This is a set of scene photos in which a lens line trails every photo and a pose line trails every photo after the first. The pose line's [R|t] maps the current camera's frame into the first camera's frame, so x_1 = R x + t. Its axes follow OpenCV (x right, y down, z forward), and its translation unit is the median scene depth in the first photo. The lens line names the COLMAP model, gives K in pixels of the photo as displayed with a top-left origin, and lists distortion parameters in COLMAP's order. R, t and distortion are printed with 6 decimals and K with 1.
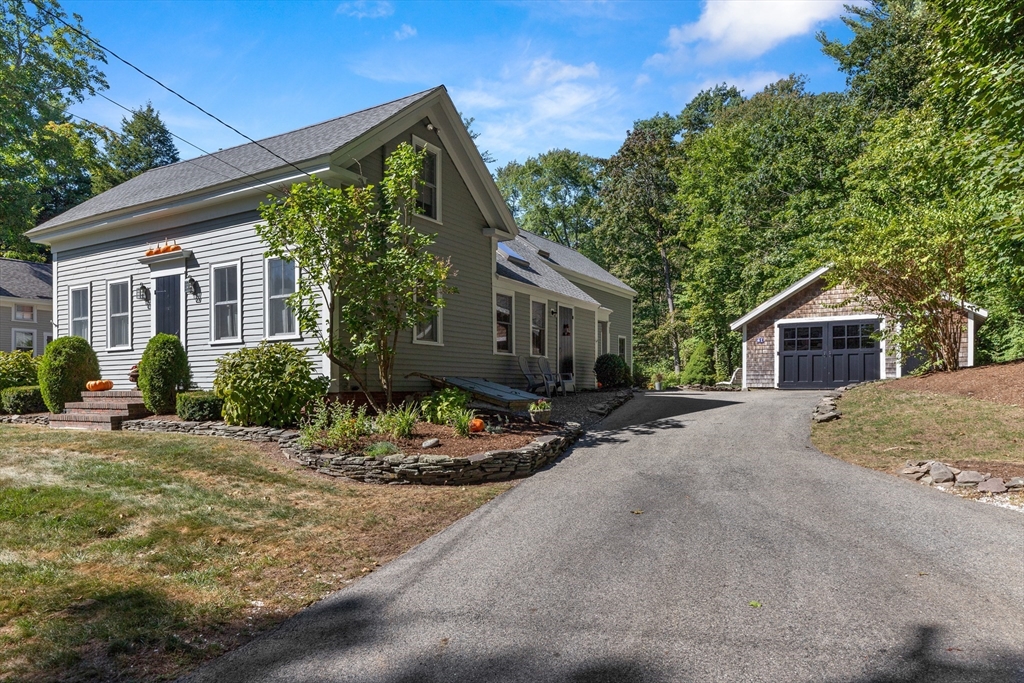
lens RADIAL K [[679.4, 0, 512.3], [0, 679.4, 390.3], [0, 0, 1]] dist [0.001739, -0.000333]
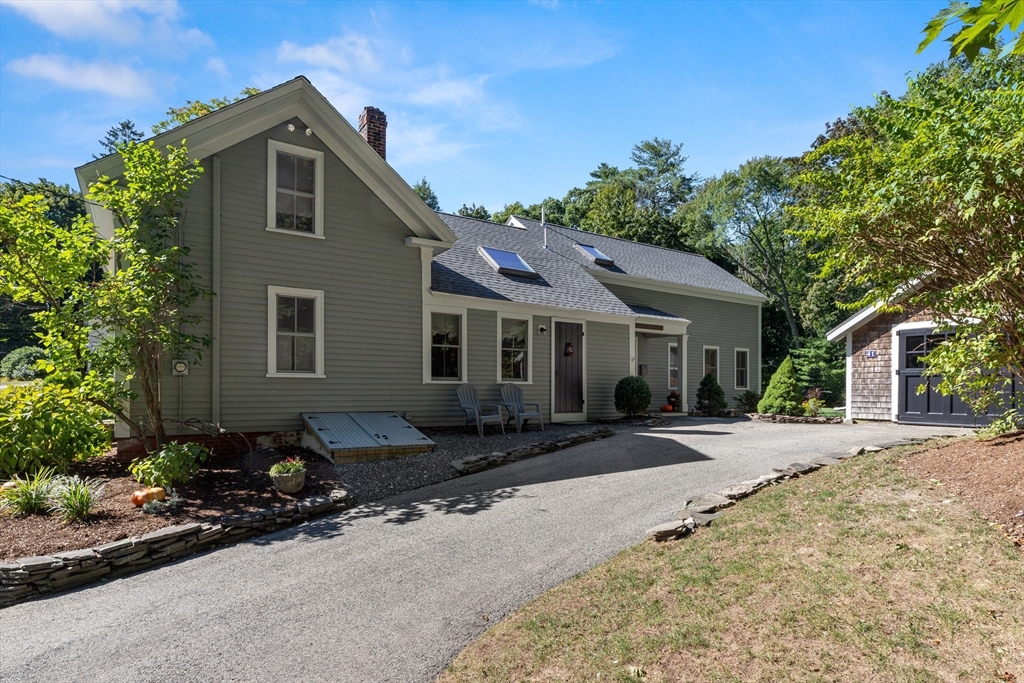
lens RADIAL K [[559.0, 0, 509.6], [0, 559.0, 392.7], [0, 0, 1]] dist [-0.014618, -0.000272]
pose [[0.897759, 0.006800, -0.440434, 0.283108], [-0.005522, 0.999976, 0.004182, -0.033149], [0.440451, -0.001322, 0.897775, 0.305506]]
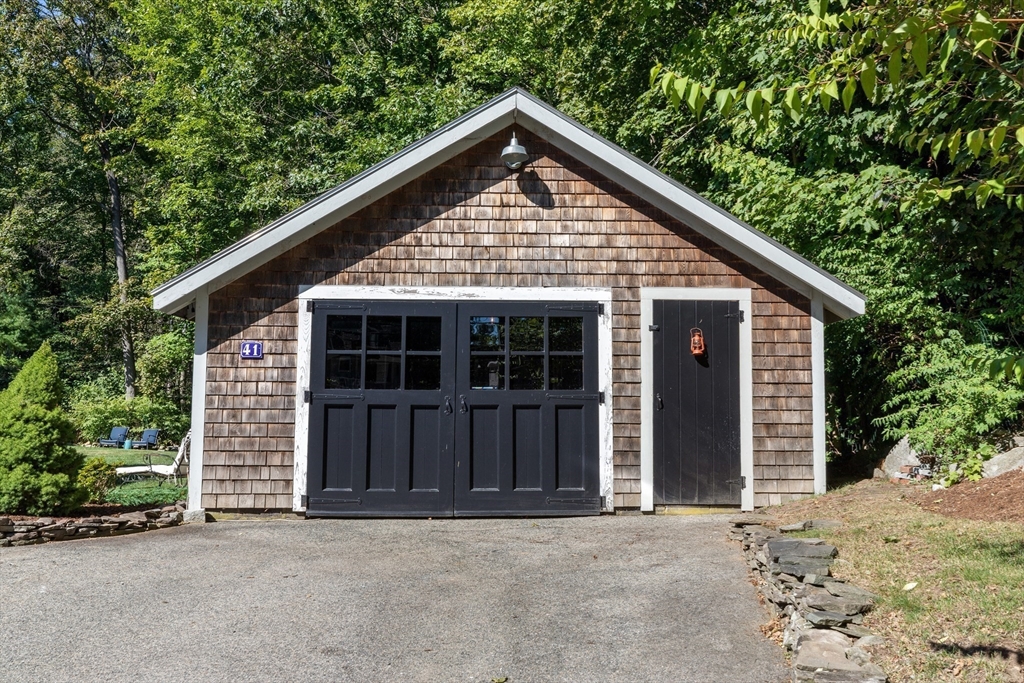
lens RADIAL K [[900.9, 0, 477.5], [0, 900.9, 342.1], [0, 0, 1]] dist [0.058074, -0.002629]
pose [[0.852155, 0.046779, 0.521194, 0.243686], [-0.010373, 0.997311, -0.072554, -0.049662], [-0.523186, 0.056421, 0.850349, 0.613251]]
